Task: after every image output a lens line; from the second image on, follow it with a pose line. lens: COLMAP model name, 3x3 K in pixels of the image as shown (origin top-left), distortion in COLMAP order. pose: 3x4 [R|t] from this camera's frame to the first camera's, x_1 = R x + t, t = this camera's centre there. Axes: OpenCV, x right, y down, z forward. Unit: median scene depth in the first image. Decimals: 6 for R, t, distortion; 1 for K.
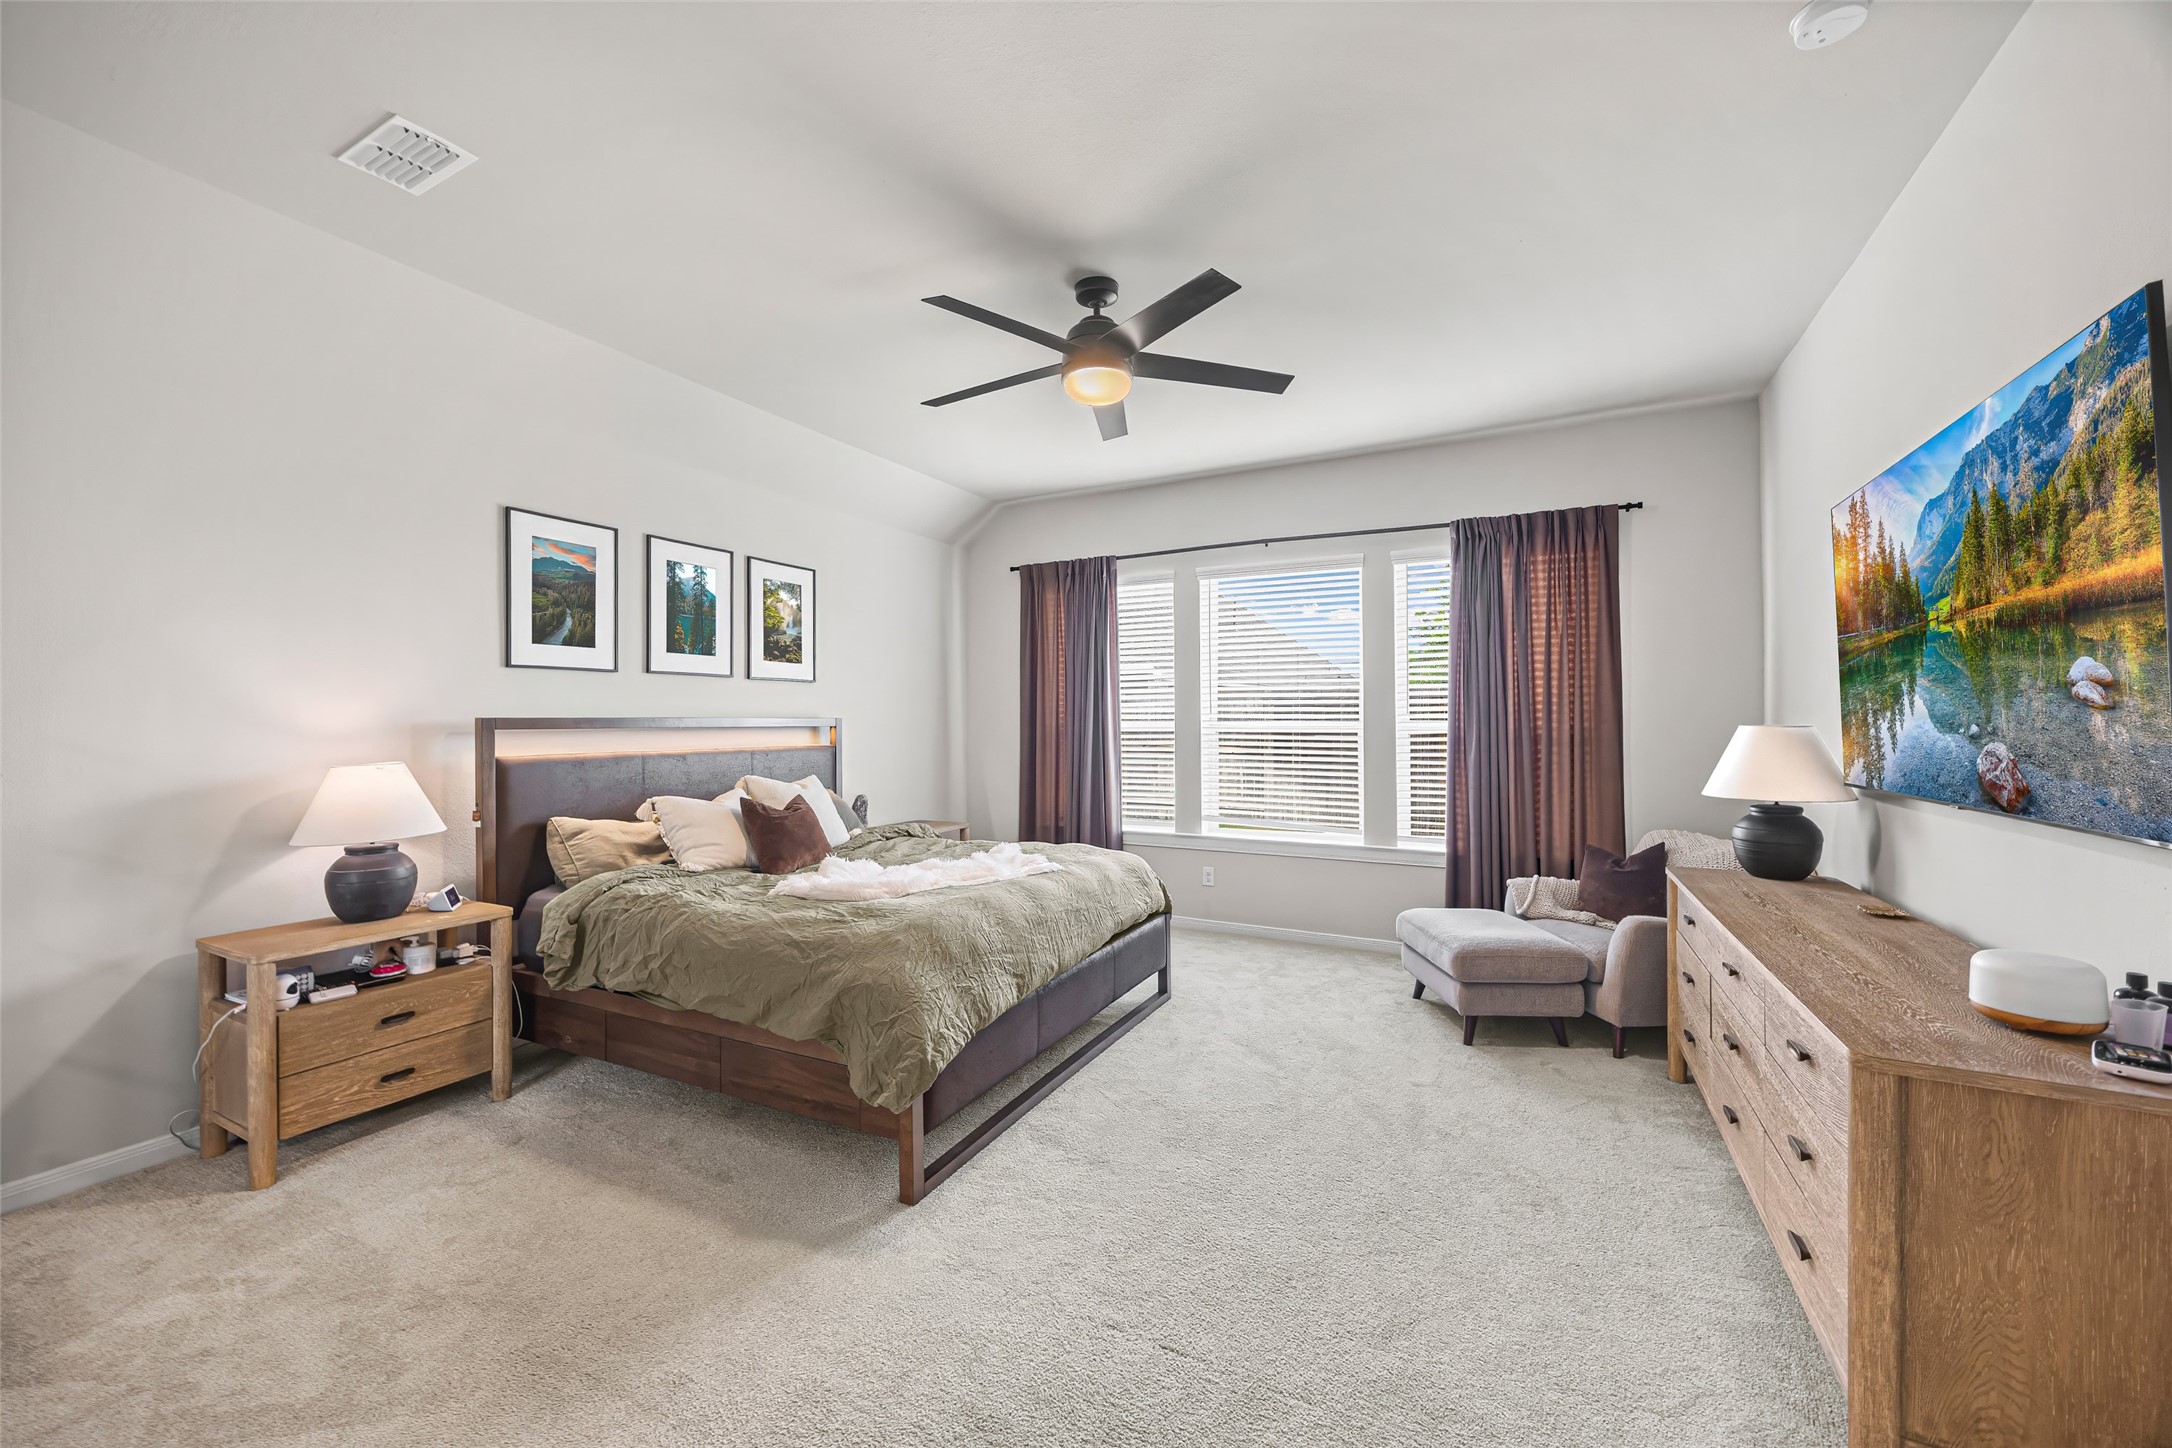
lens RADIAL K [[833.9, 0, 1080.5], [0, 833.9, 718.5], [0, 0, 1]] dist [-0.002968, 0.000150]
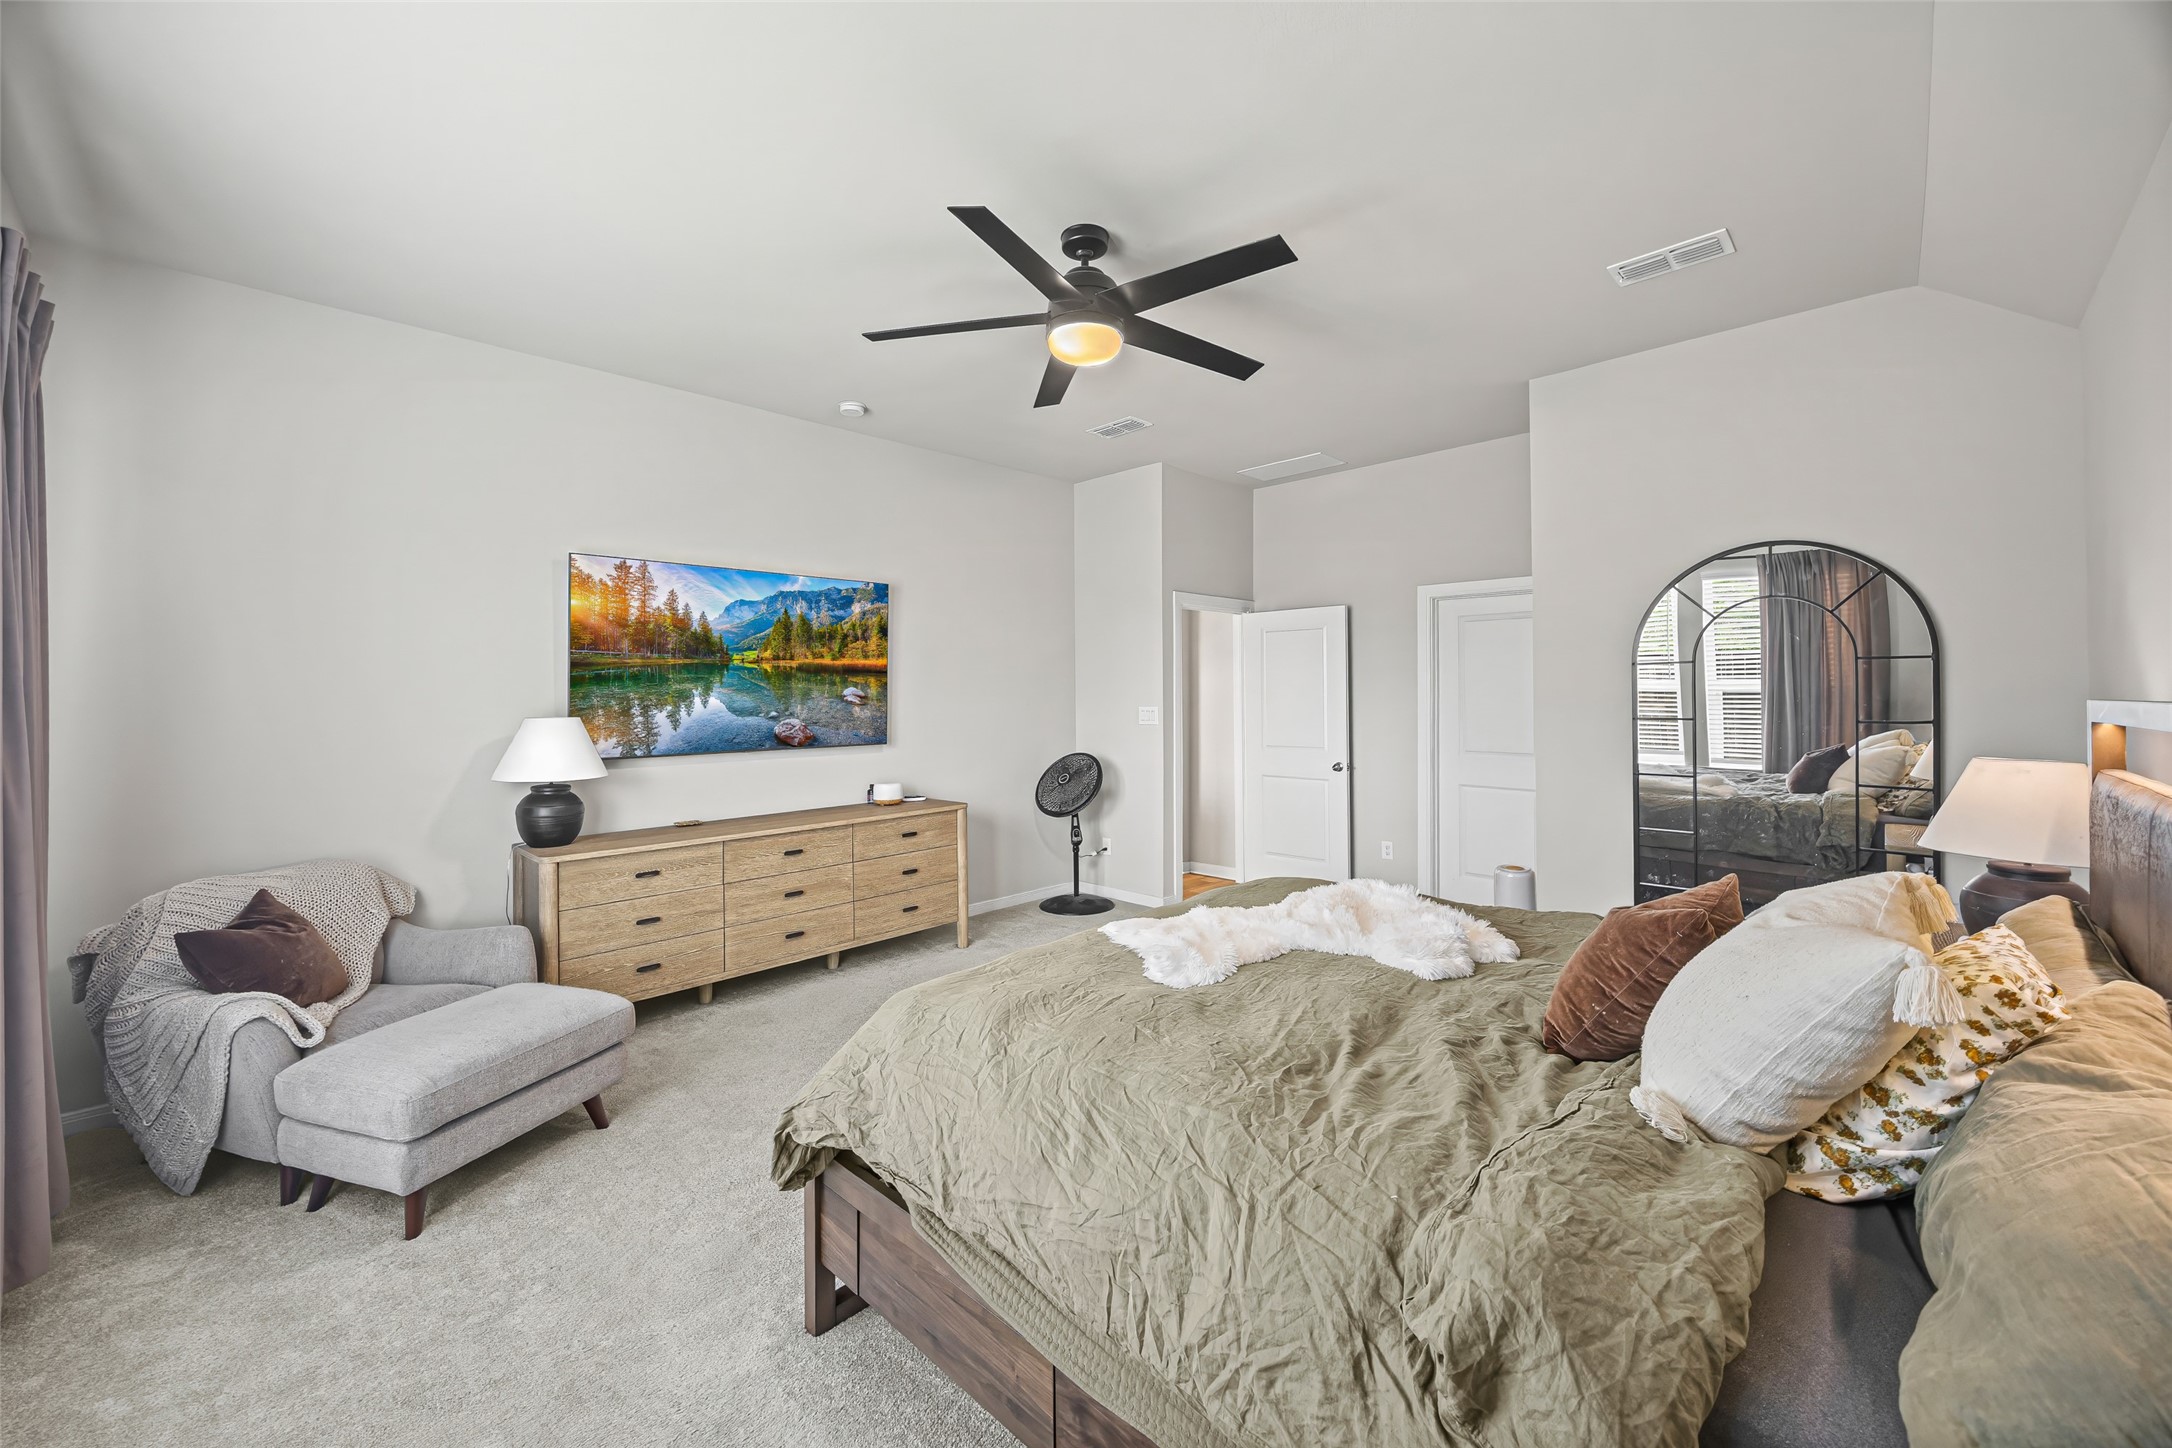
lens RADIAL K [[833.9, 0, 1089.3], [0, 833.9, 707.6], [0, 0, 1]] dist [-0.002968, 0.000150]
pose [[-0.956241, 0.004833, 0.292539, -0.428327], [0.007102, 0.999952, 0.006697, -0.013883], [-0.292493, 0.008482, -0.956230, 3.193660]]
